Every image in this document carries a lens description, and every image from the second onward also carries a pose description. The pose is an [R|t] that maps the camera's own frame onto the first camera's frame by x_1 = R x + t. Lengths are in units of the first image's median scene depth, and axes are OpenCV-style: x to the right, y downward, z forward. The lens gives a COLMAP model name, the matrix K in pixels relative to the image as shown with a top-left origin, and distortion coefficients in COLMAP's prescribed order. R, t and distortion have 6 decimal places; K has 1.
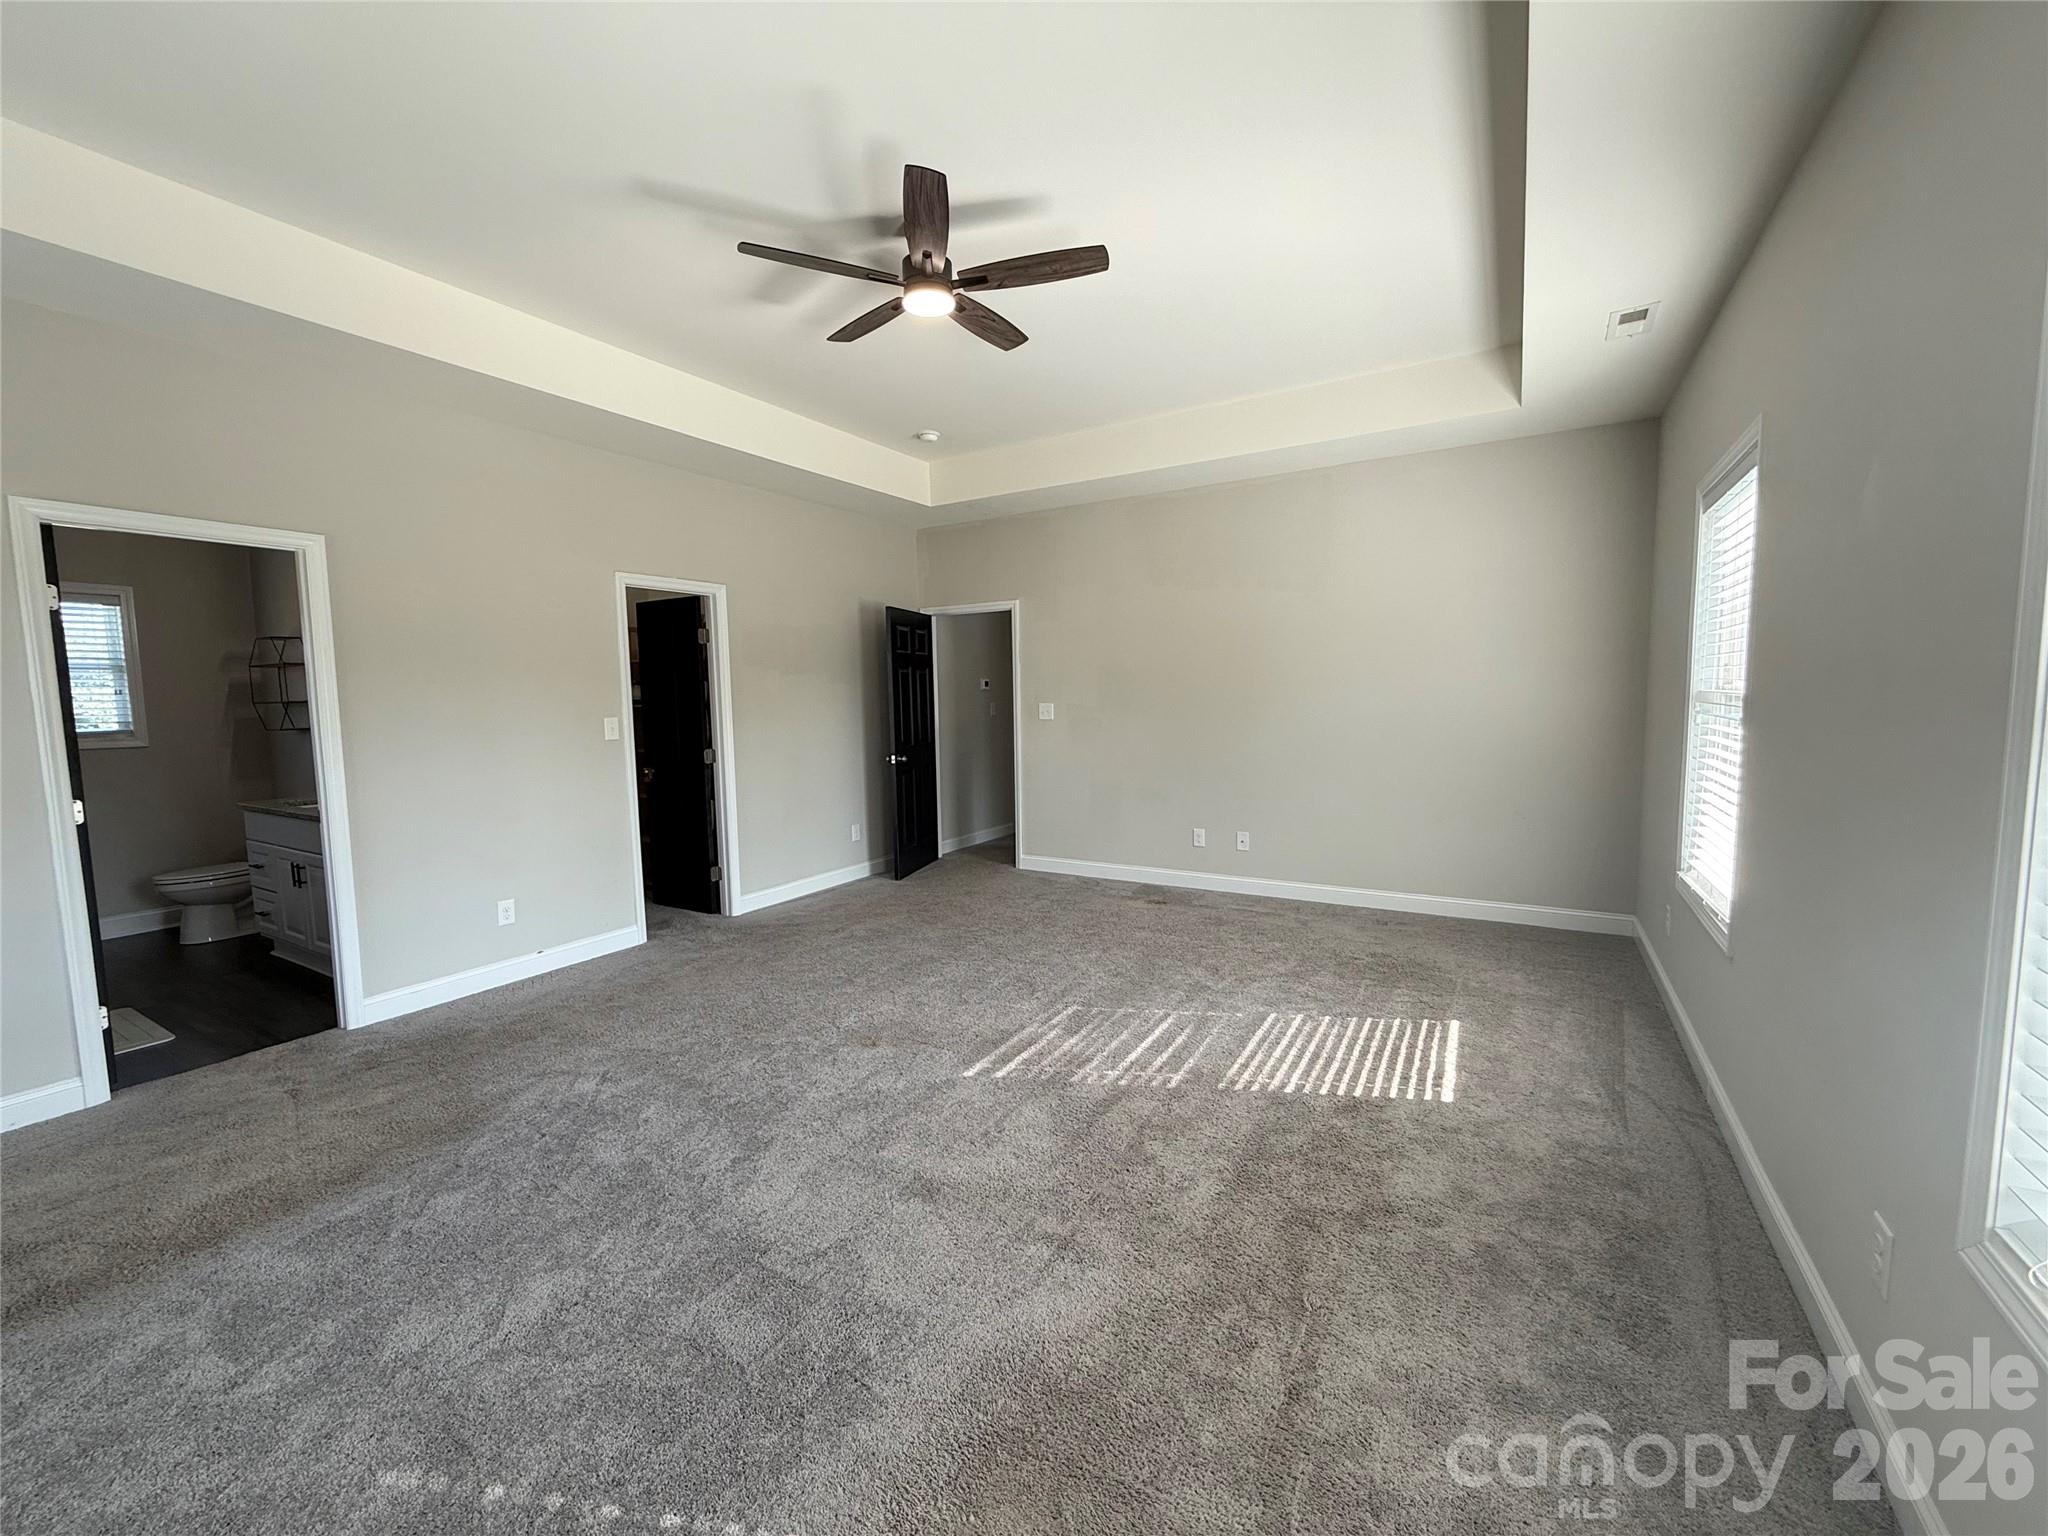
lens RADIAL K [[819.7, 0, 1021.4], [0, 819.7, 768.5], [0, 0, 1]] dist [0.000233, 0.000147]
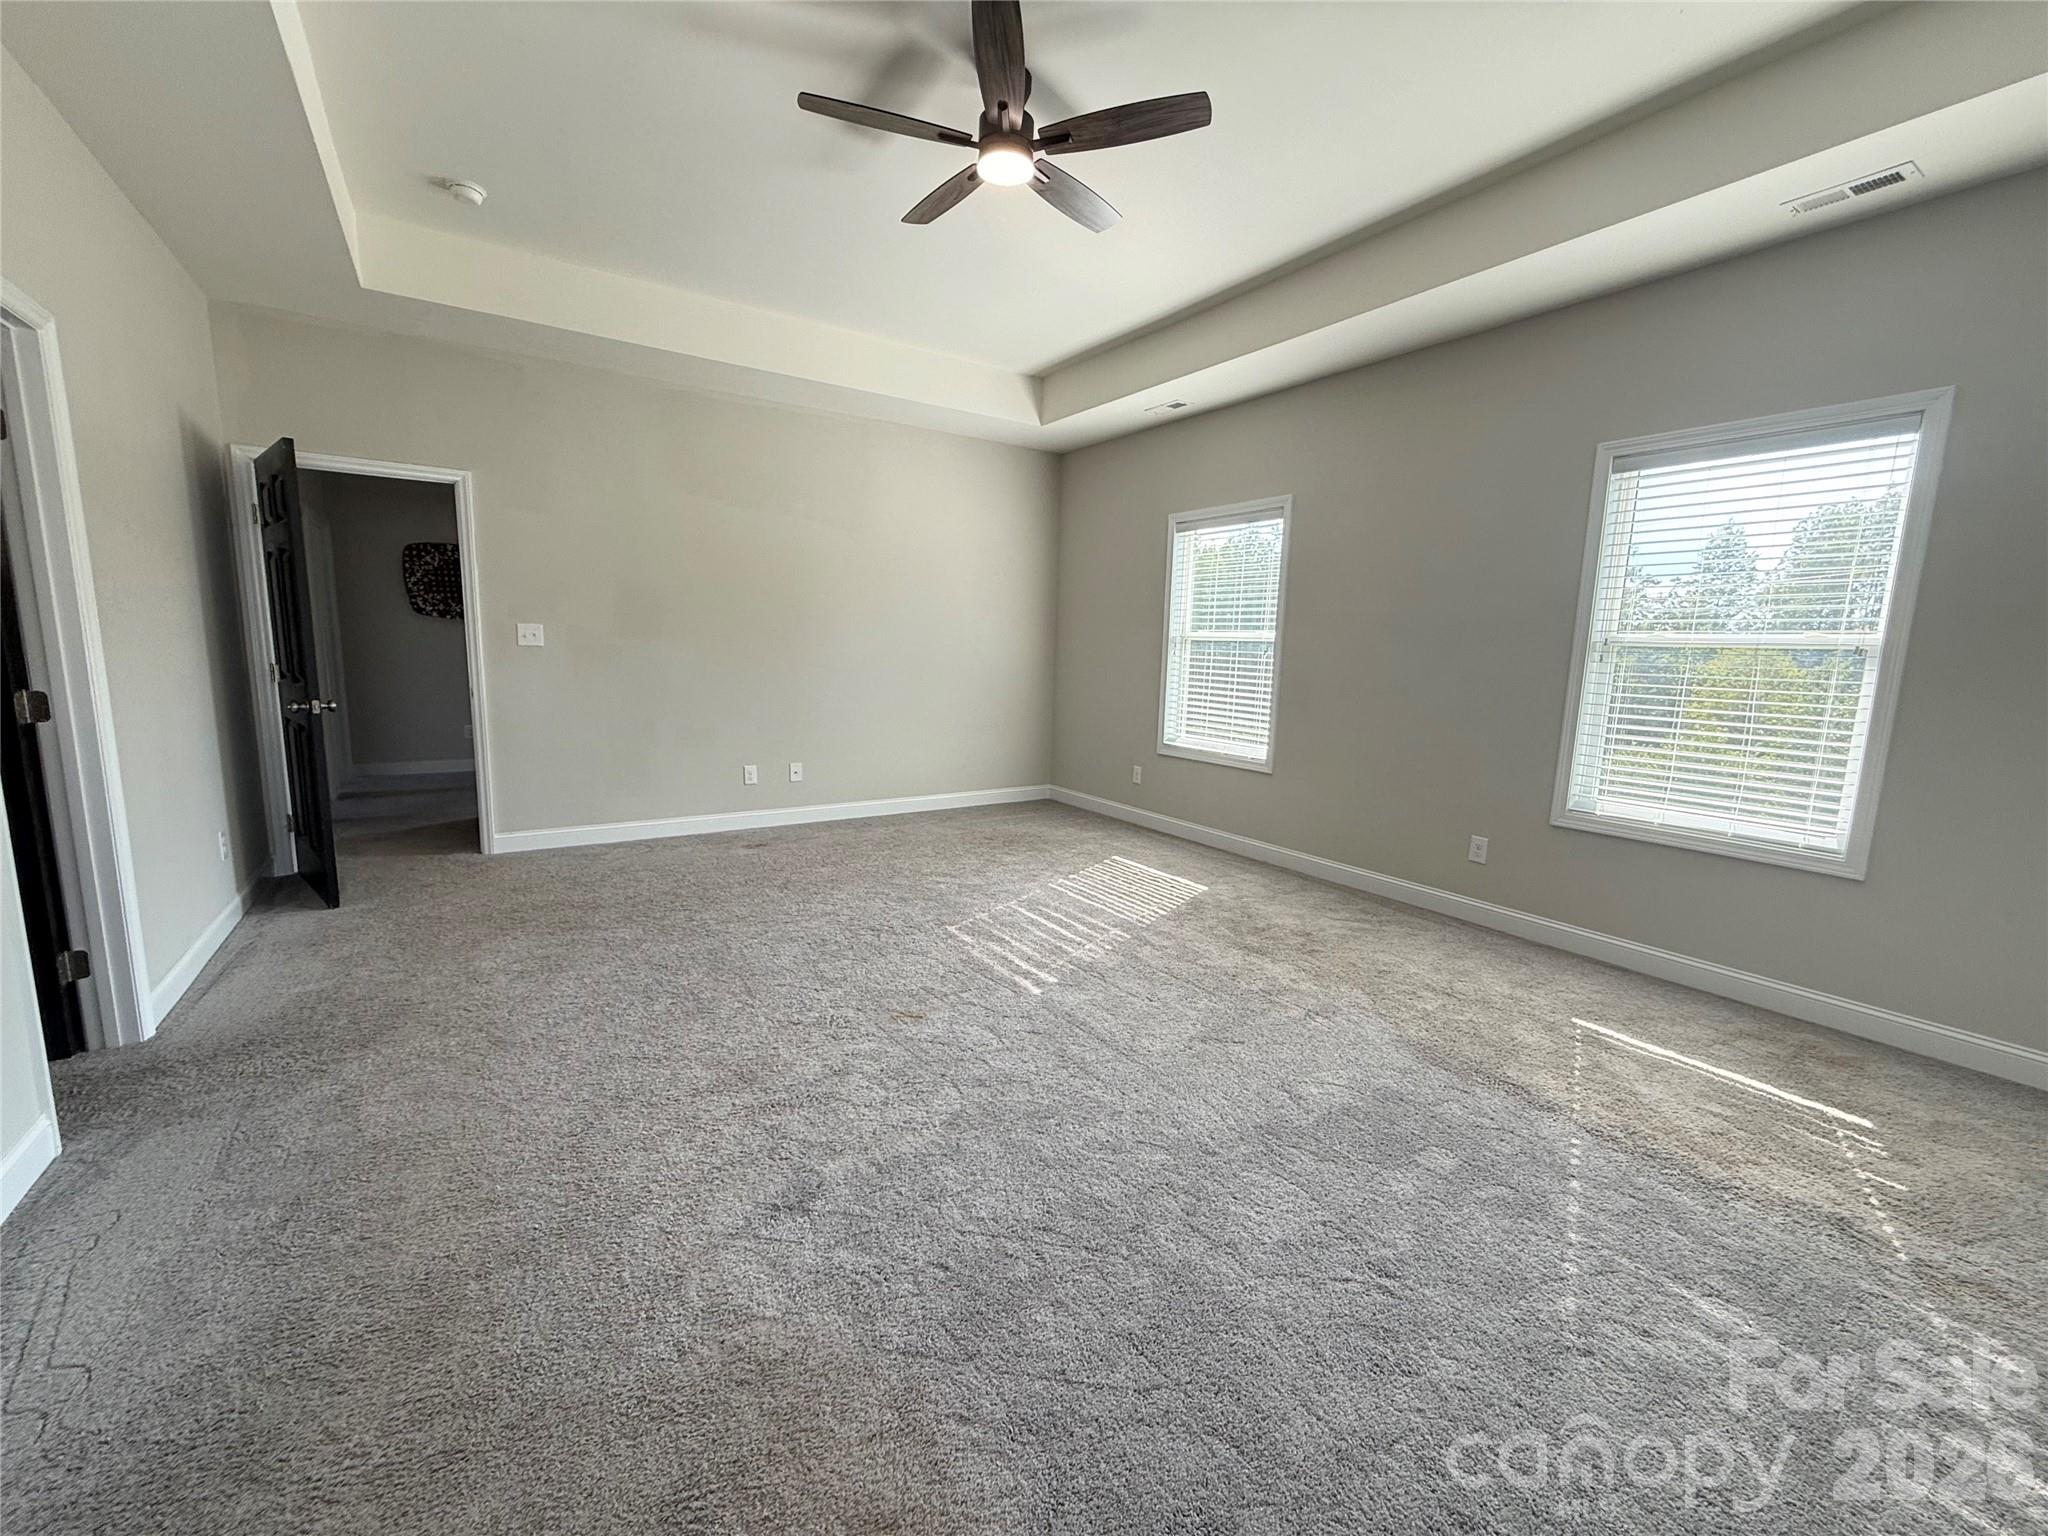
lens RADIAL K [[819.7, 0, 1021.4], [0, 819.7, 768.5], [0, 0, 1]] dist [0.000233, 0.000147]
pose [[0.425146, -0.106512, 0.898836, -0.841333], [0.047836, 0.994308, 0.095198, 0.002572], [-0.903860, 0.002524, 0.427821, 0.516044]]
